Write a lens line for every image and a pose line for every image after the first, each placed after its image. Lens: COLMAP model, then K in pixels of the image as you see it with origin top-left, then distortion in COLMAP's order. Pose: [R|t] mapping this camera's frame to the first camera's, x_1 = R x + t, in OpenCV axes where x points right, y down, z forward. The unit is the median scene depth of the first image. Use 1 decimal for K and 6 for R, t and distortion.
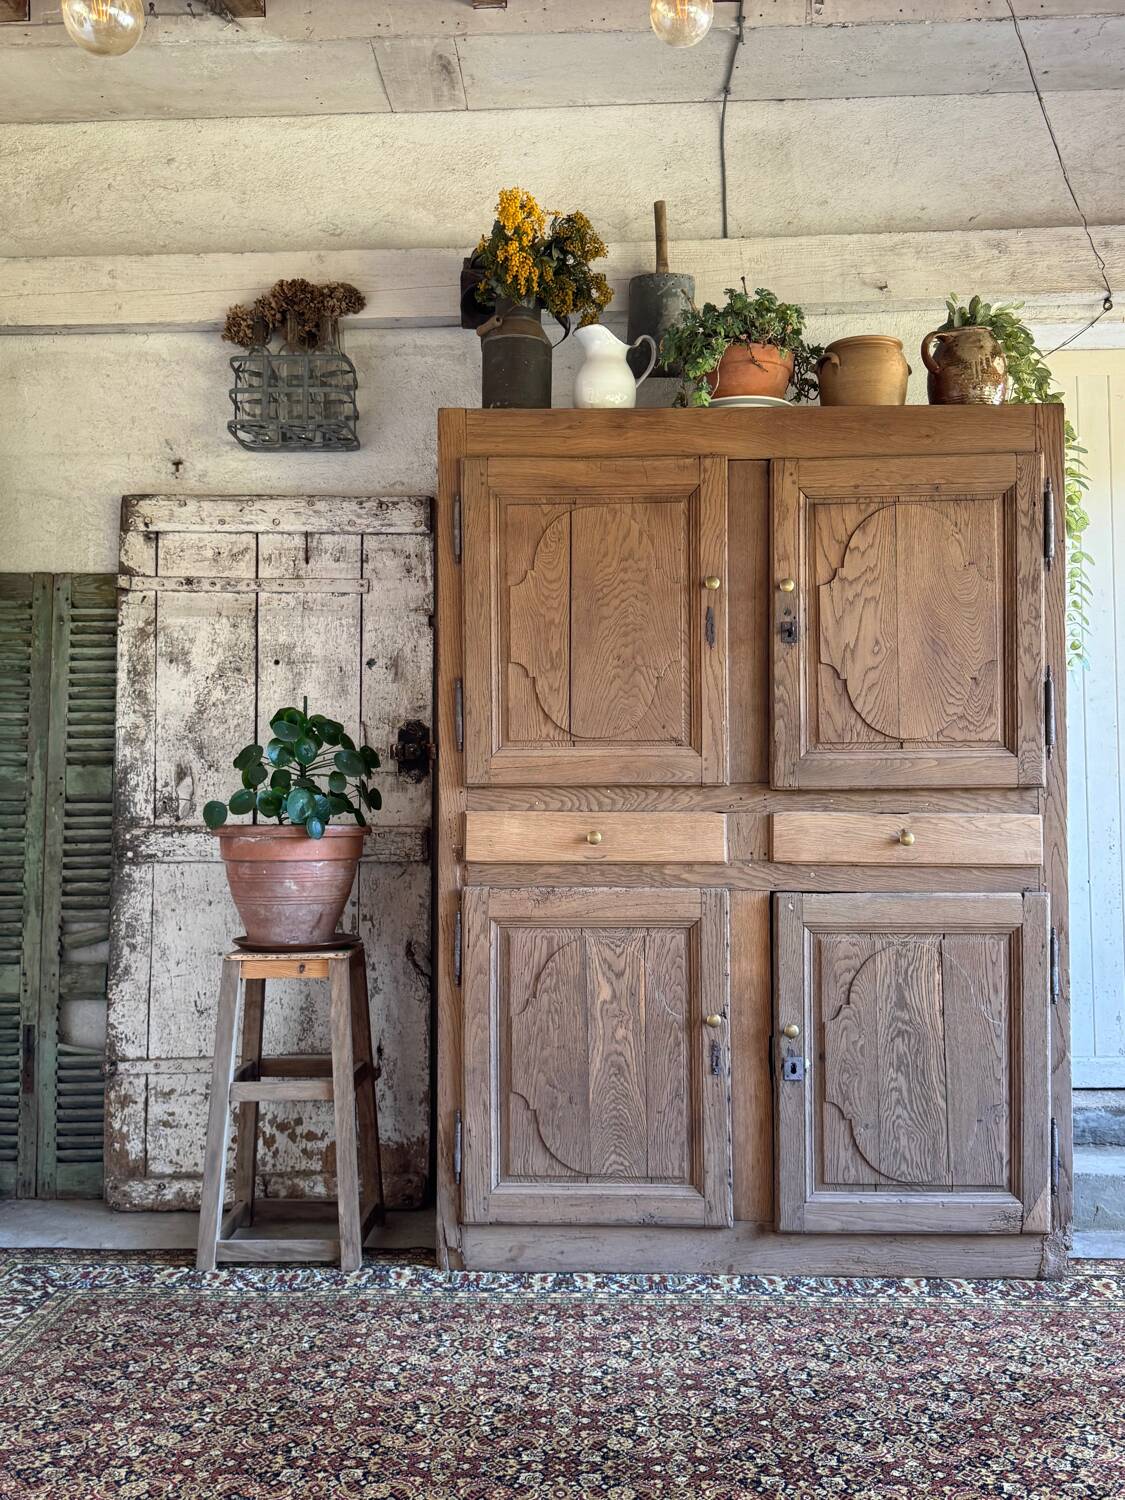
lens RADIAL K [[1343.2, 0, 567.6], [0, 1343.2, 747.1], [0, 0, 1]] dist [0.186139, -0.405365]
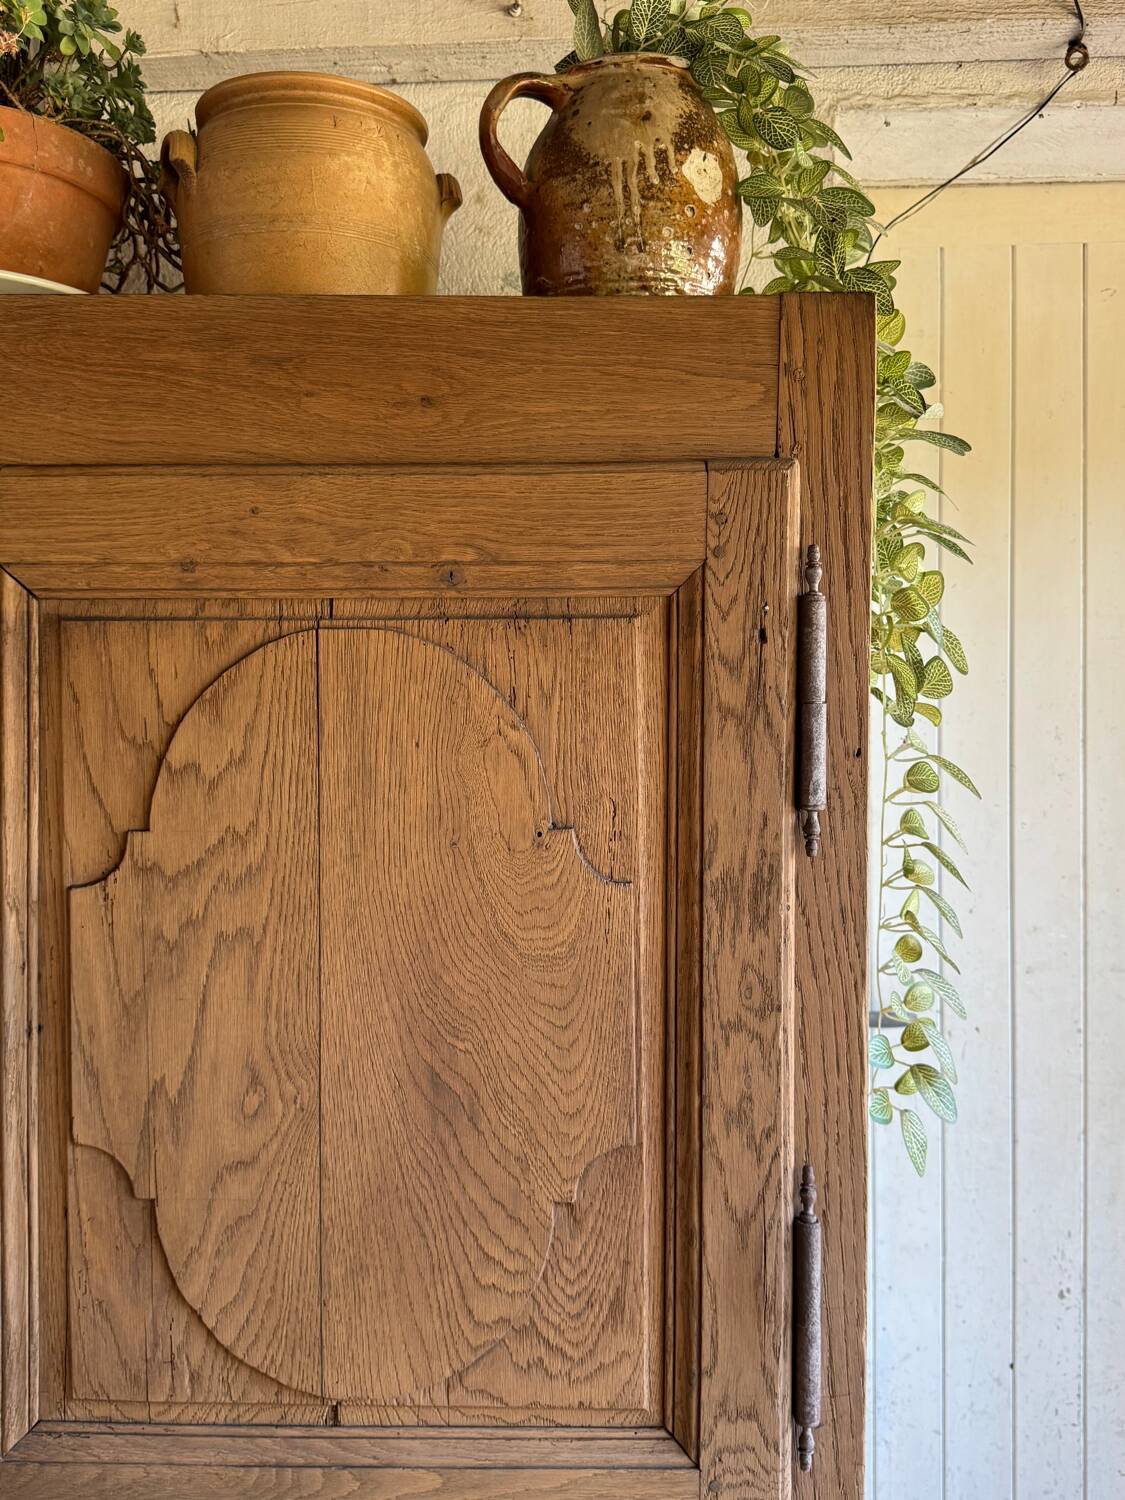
lens RADIAL K [[1347.4, 0, 565.0], [0, 1347.4, 742.2], [0, 0, 1]] dist [0.184152, -0.388120]
pose [[0.999796, 0.007587, -0.018692, 0.301860], [-0.006601, 0.998612, 0.052260, -0.168687], [0.019063, -0.052126, 0.998459, 0.696423]]
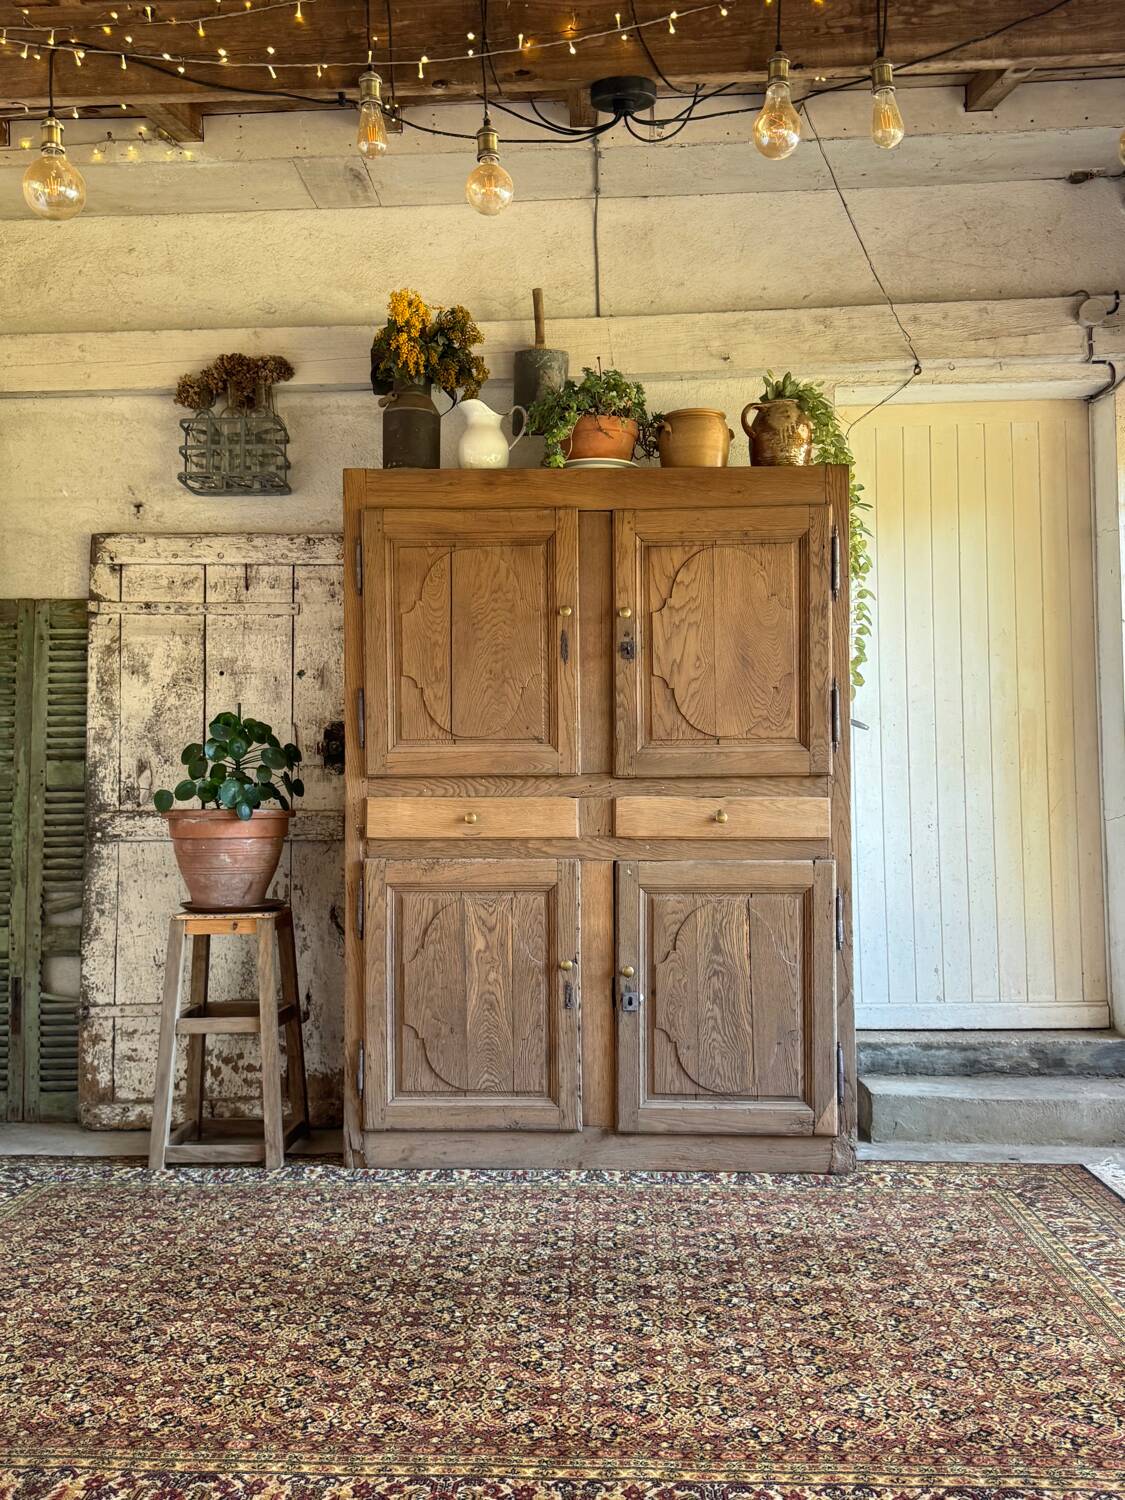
lens RADIAL K [[1343.2, 0, 567.6], [0, 1343.2, 747.1], [0, 0, 1]] dist [0.186139, -0.405365]
pose [[0.999956, -0.003691, -0.008628, 0.118892], [0.003750, 0.999969, 0.006855, -0.005773], [0.008603, -0.006887, 0.999939, -0.228875]]
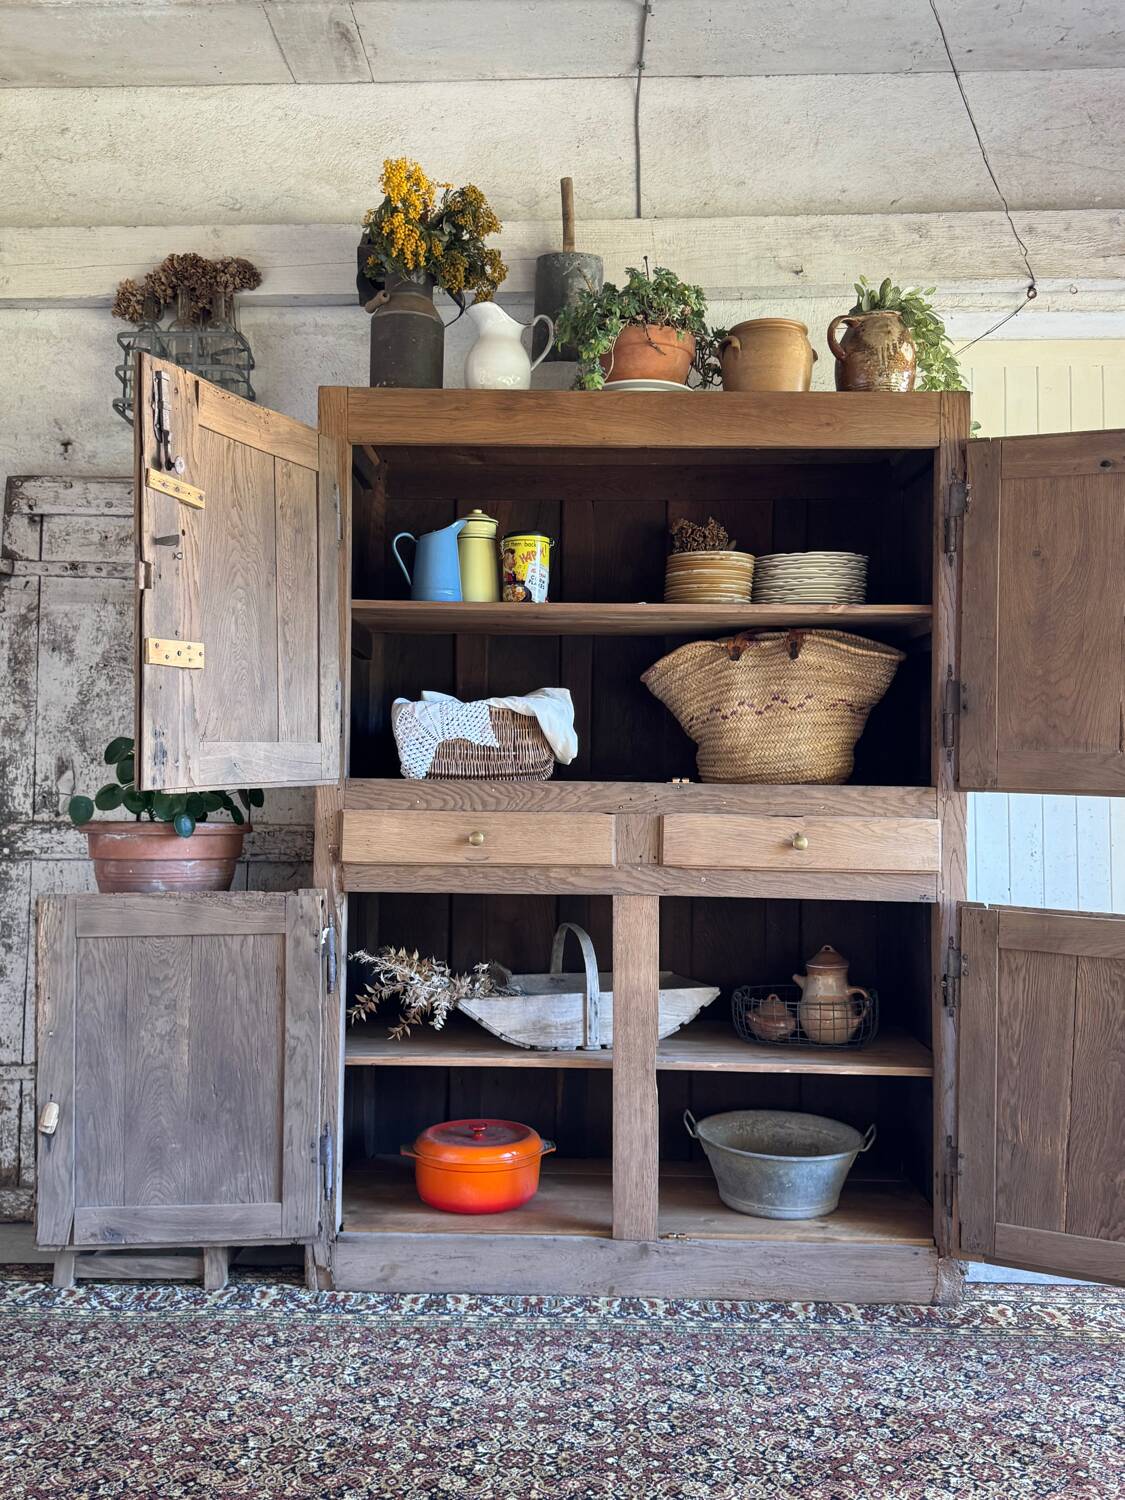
lens RADIAL K [[1343.2, 0, 567.6], [0, 1343.2, 747.1], [0, 0, 1]] dist [0.186139, -0.405365]
pose [[0.999917, 0.011728, 0.005250, 0.078407], [-0.011726, 0.999931, -0.000438, 0.002062], [-0.005255, 0.000377, 0.999986, 0.043203]]
